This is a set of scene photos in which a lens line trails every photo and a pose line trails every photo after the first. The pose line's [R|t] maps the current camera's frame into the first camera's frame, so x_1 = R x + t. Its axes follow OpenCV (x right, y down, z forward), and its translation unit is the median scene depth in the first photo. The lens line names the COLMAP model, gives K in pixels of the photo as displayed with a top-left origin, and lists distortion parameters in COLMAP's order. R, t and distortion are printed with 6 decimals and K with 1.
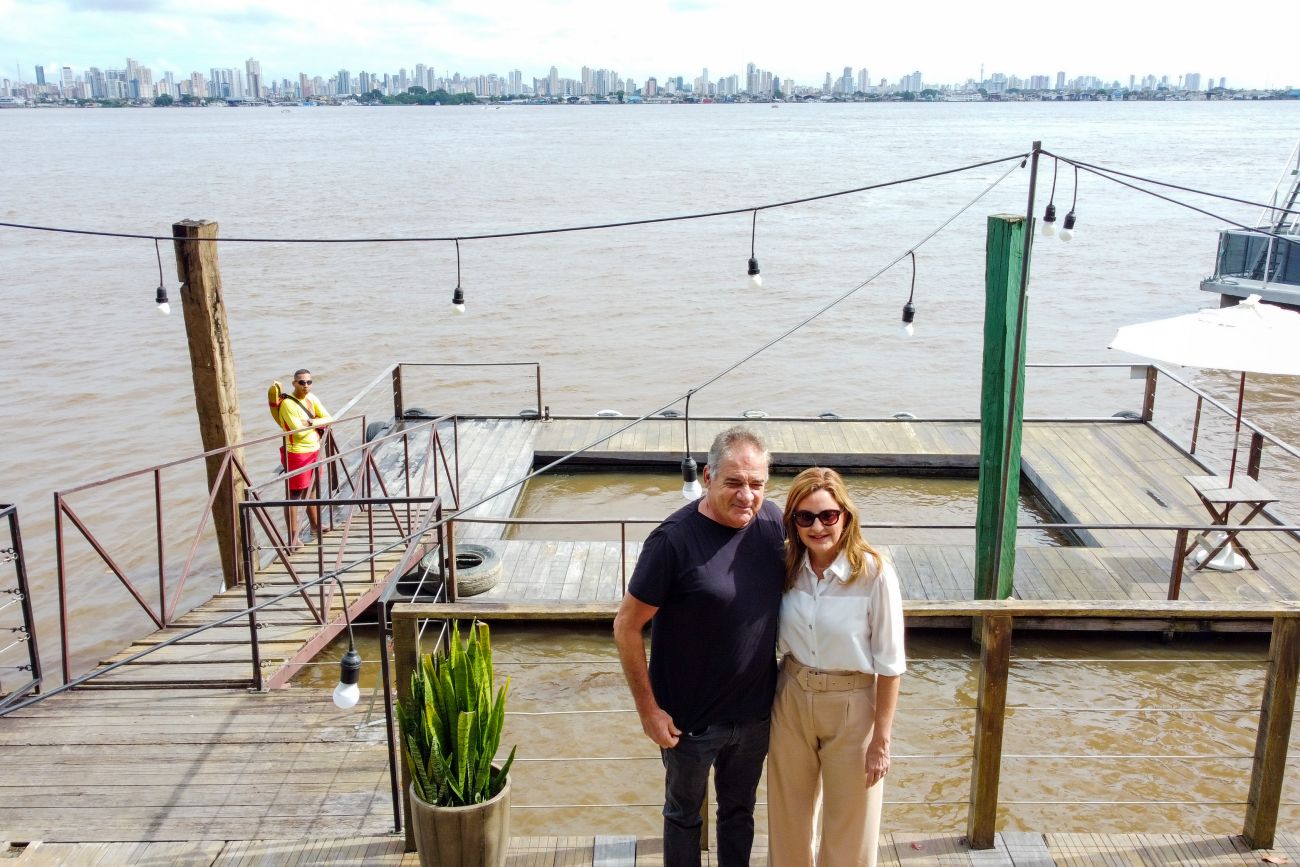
lens RADIAL K [[1169.5, 0, 648.5], [0, 1169.5, 426.5], [0, 0, 1]] dist [-0.000137, -0.005839]
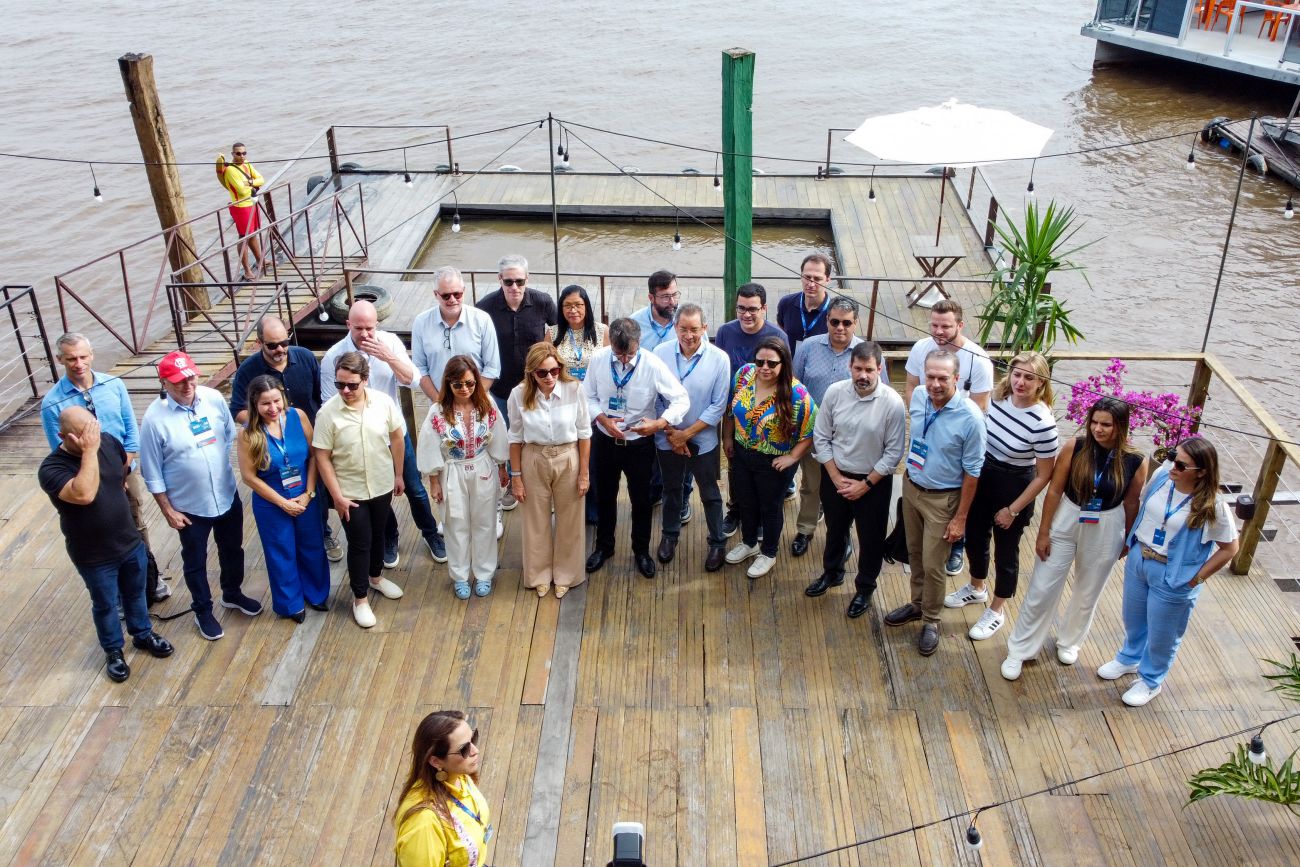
lens RADIAL K [[1169.5, 0, 649.5], [0, 1169.5, 427.0], [0, 0, 1]] dist [-0.000137, -0.005839]
pose [[0.999925, 0.004065, -0.011586, 0.221528], [-0.001032, 0.968108, 0.250533, -0.096760], [0.012235, -0.250502, 0.968039, -0.403137]]
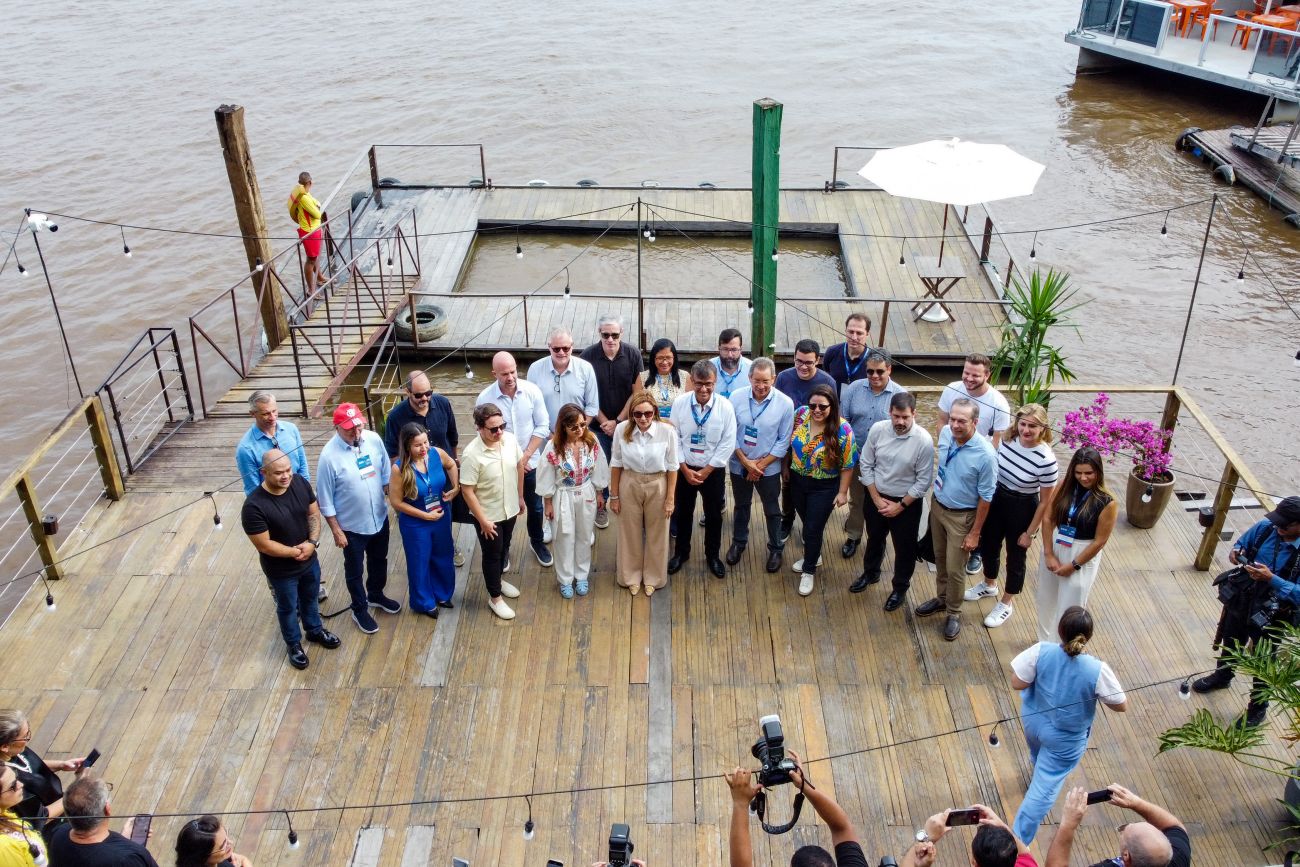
lens RADIAL K [[1169.5, 0, 650.3], [0, 1169.5, 427.7], [0, 0, 1]] dist [-0.000137, -0.005839]
pose [[0.999981, -0.003424, 0.005103, 0.146355], [0.001886, 0.961319, 0.275432, -0.188689], [-0.005848, -0.275418, 0.961307, -0.561973]]
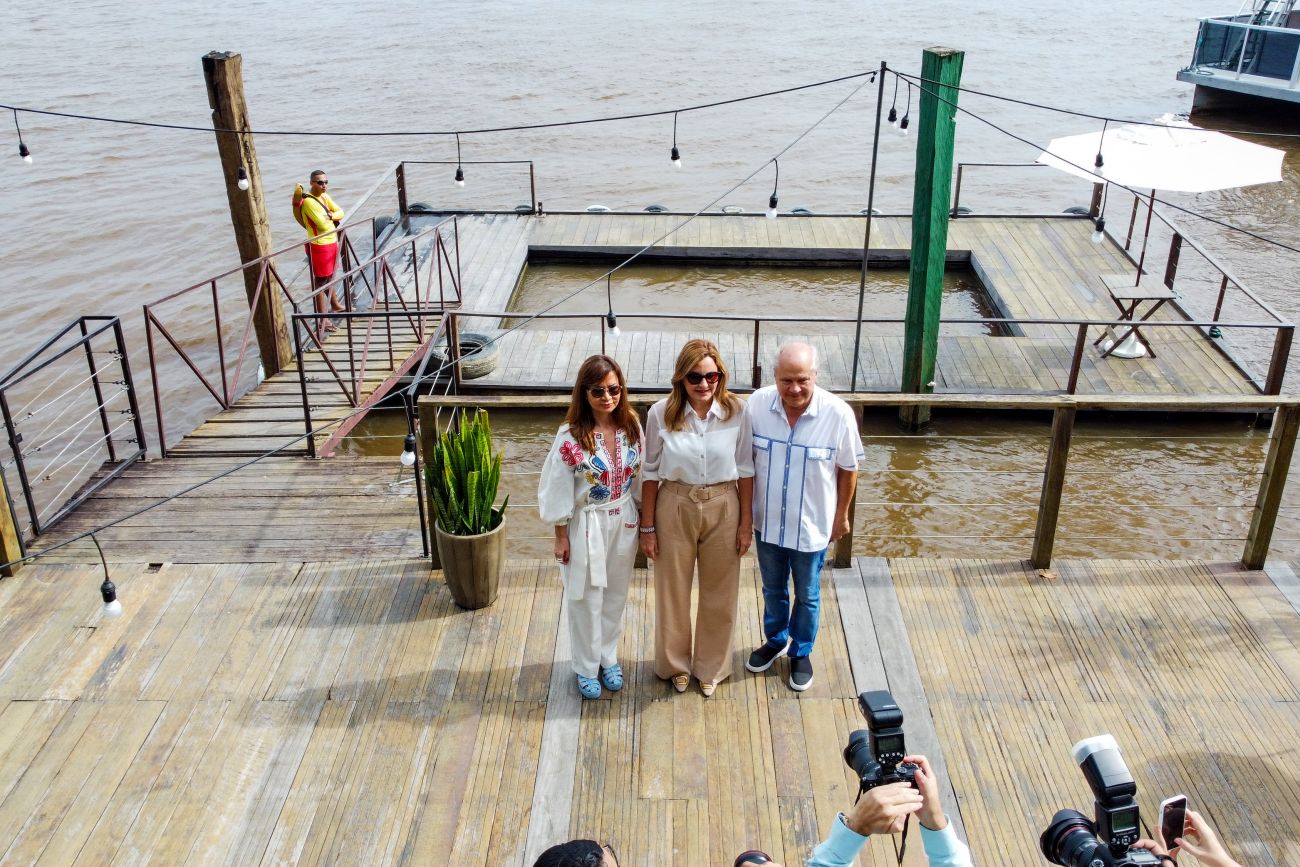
lens RADIAL K [[1169.5, 0, 648.5], [0, 1169.5, 426.7], [0, 0, 1]] dist [-0.000137, -0.005839]
pose [[0.999998, 0.001176, -0.001754, 0.027330], [-0.000816, 0.981318, 0.192393, -0.038112], [0.001948, -0.192391, 0.981316, -0.174743]]
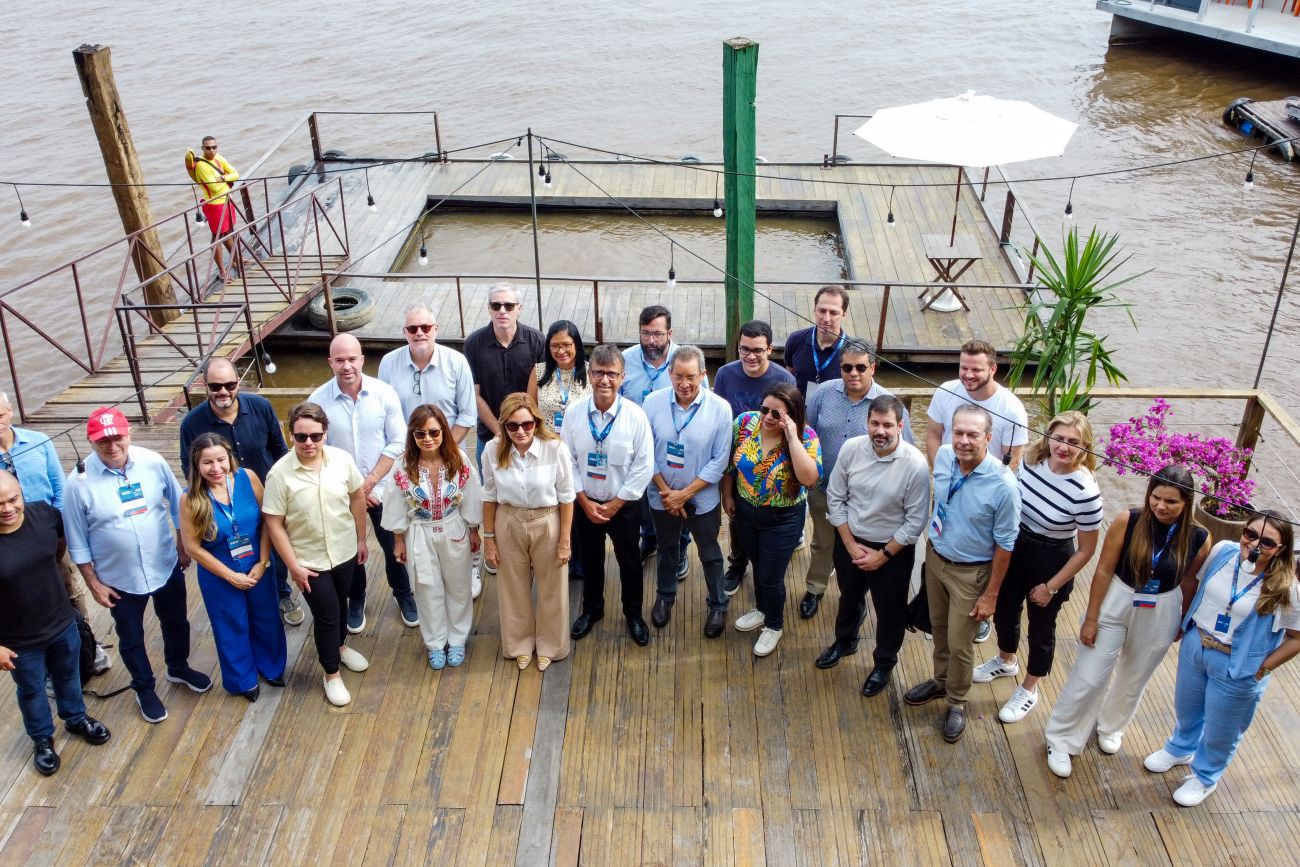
lens RADIAL K [[1169.5, 0, 650.0], [0, 1169.5, 426.8], [0, 0, 1]] dist [-0.000137, -0.005839]
pose [[0.999920, 0.002802, -0.012305, 0.225975], [0.000691, 0.961406, 0.275133, -0.125877], [0.012601, -0.275120, 0.961327, -0.306885]]
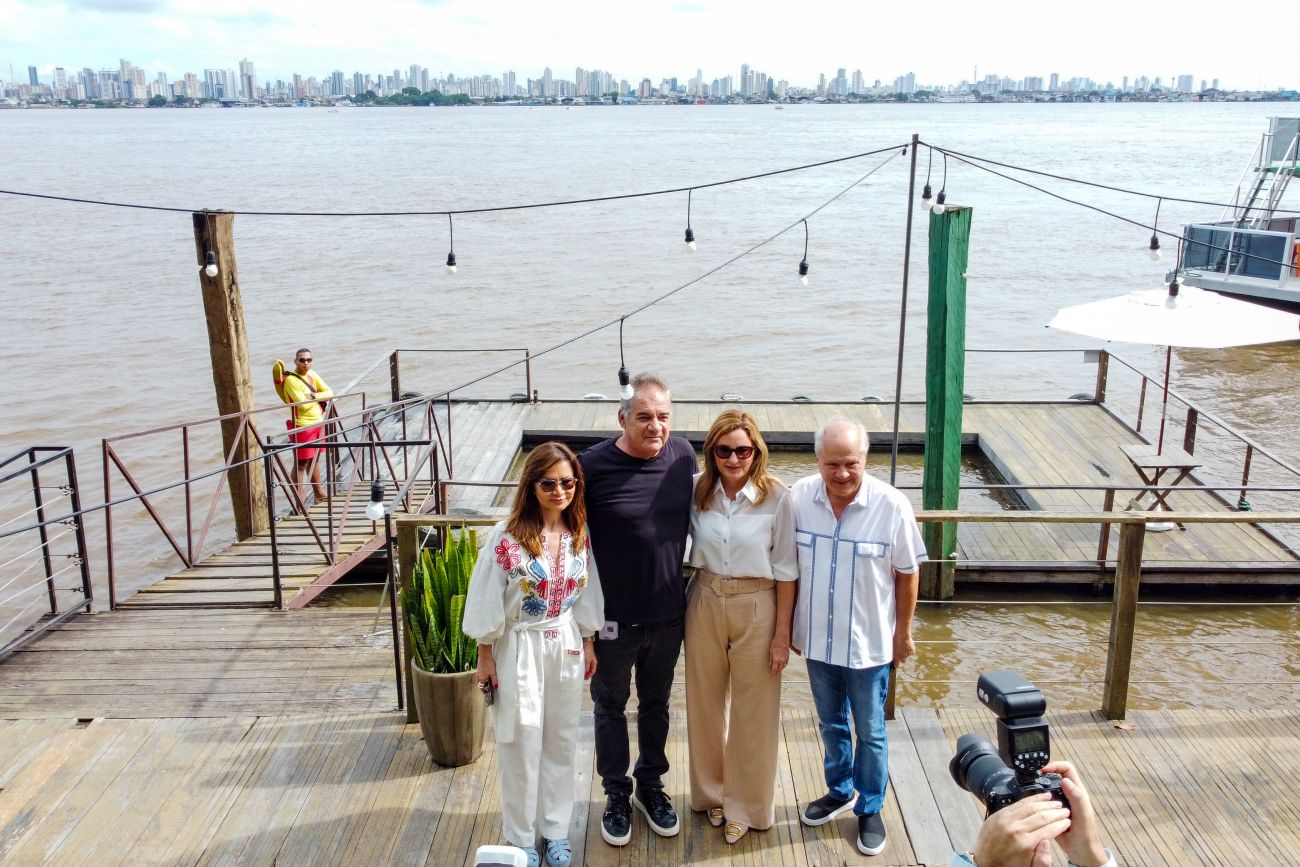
lens RADIAL K [[1169.5, 0, 647.8], [0, 1169.5, 427.7], [0, 0, 1]] dist [-0.000137, -0.005839]
pose [[0.999991, -0.000769, 0.004266, 0.017810], [0.000768, 1.000000, 0.000177, 0.029485], [-0.004267, -0.000174, 0.999991, -0.104674]]
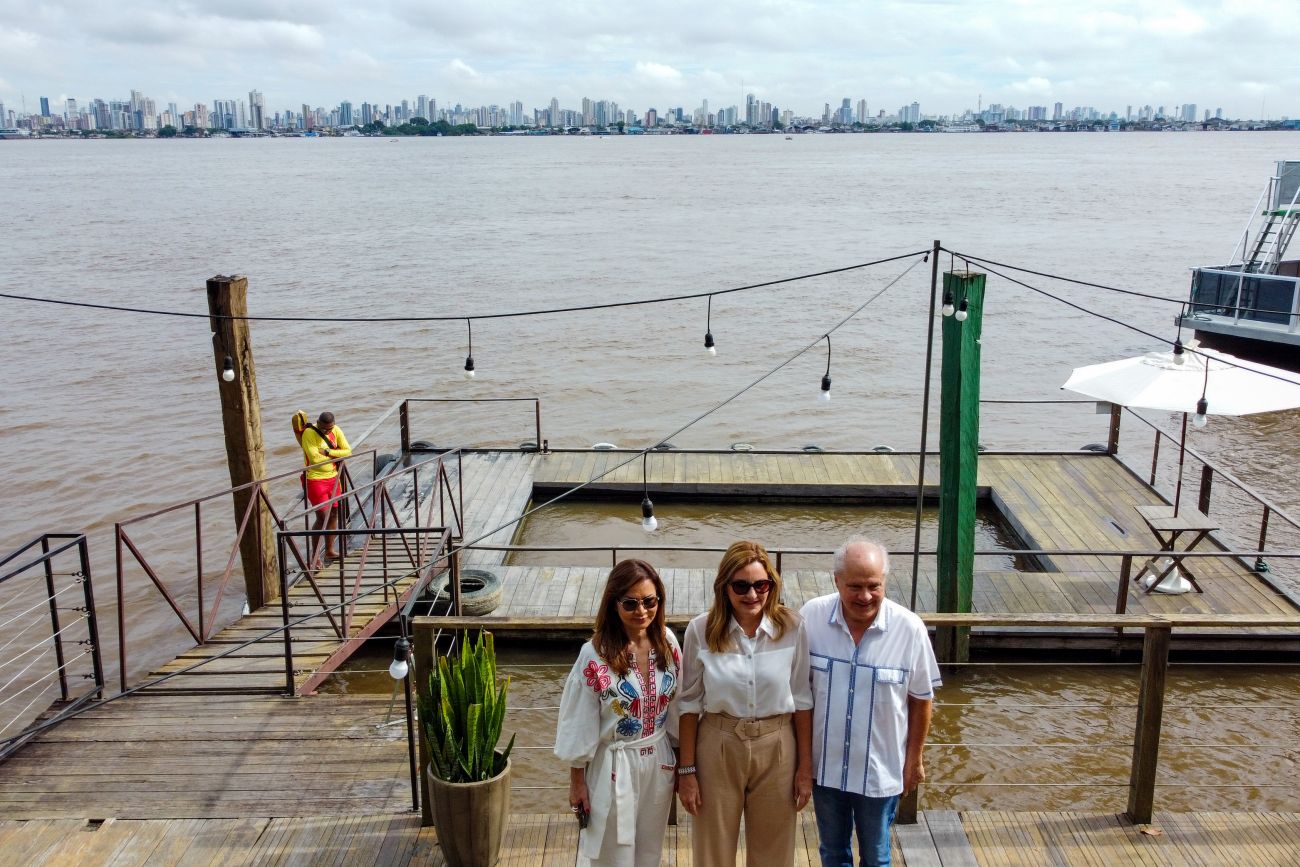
lens RADIAL K [[1169.5, 0, 648.6], [0, 1169.5, 425.5], [0, 0, 1]] dist [-0.000137, -0.005839]
pose [[1.000000, -0.000504, -0.000318, 0.011606], [0.000496, 0.999693, -0.024776, -0.007276], [0.000330, 0.024776, 0.999693, -0.100630]]
